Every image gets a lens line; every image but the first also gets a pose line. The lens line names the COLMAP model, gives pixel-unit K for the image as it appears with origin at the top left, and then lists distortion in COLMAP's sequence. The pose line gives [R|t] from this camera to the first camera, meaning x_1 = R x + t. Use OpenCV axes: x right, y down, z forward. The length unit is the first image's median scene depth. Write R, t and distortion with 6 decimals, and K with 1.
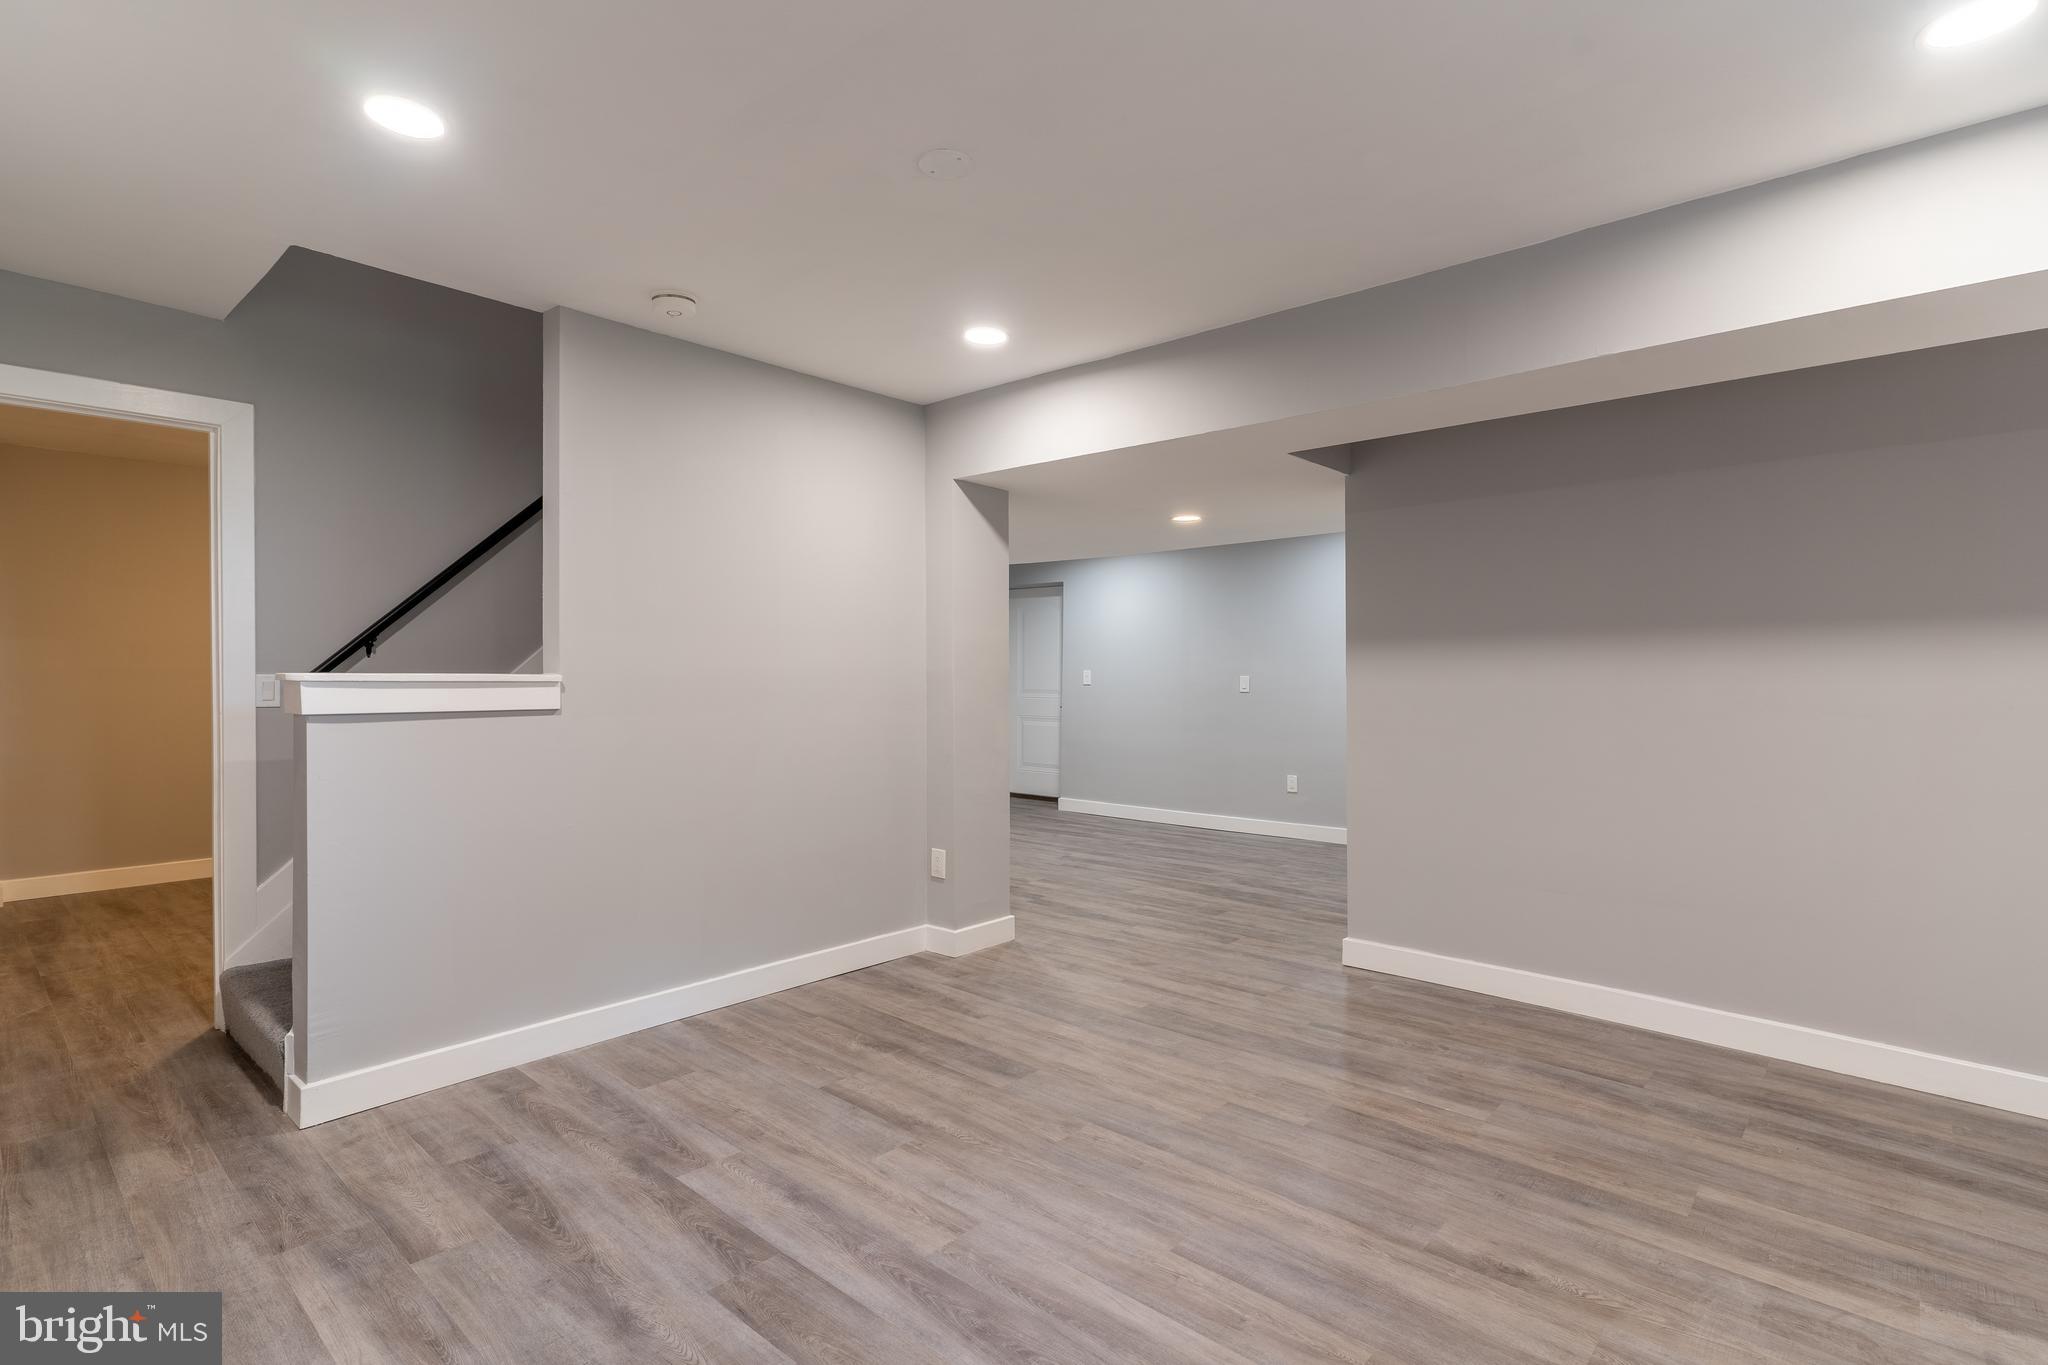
lens RADIAL K [[999.5, 0, 992.1], [0, 999.5, 682.4], [0, 0, 1]] dist [0.001506, -0.000217]
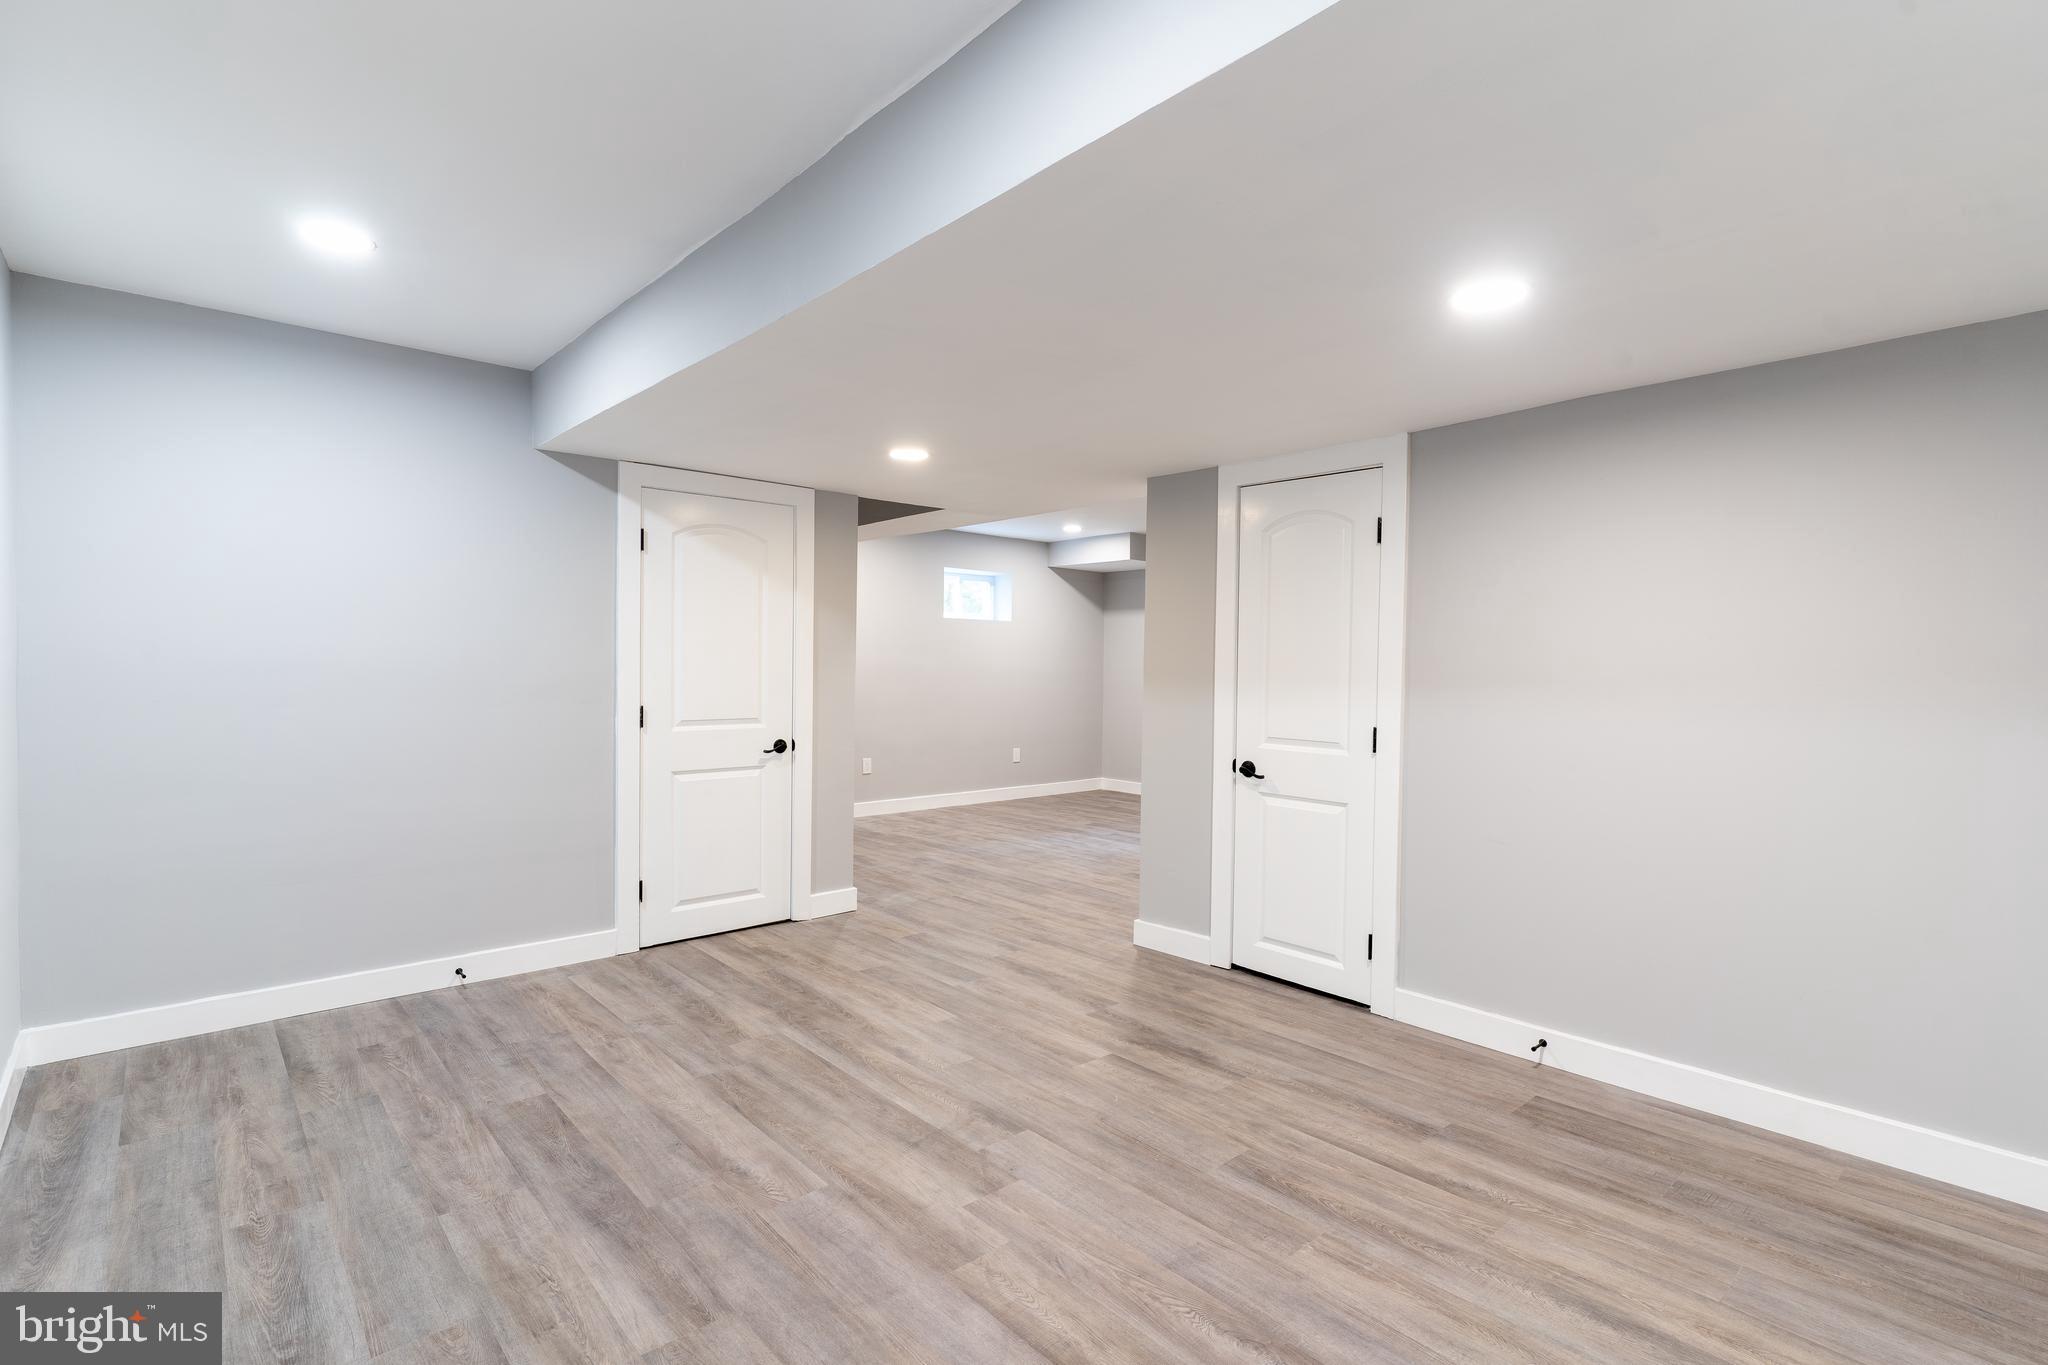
lens RADIAL K [[961.0, 0, 1024.0], [0, 961.0, 682.5], [0, 0, 1]] dist [0.000313, 0.000065]
pose [[-0.996418, -0.014299, 0.083352, 0.077634], [-0.012184, 0.999592, 0.025830, -0.025006], [-0.083687, 0.024722, -0.996185, 2.710531]]
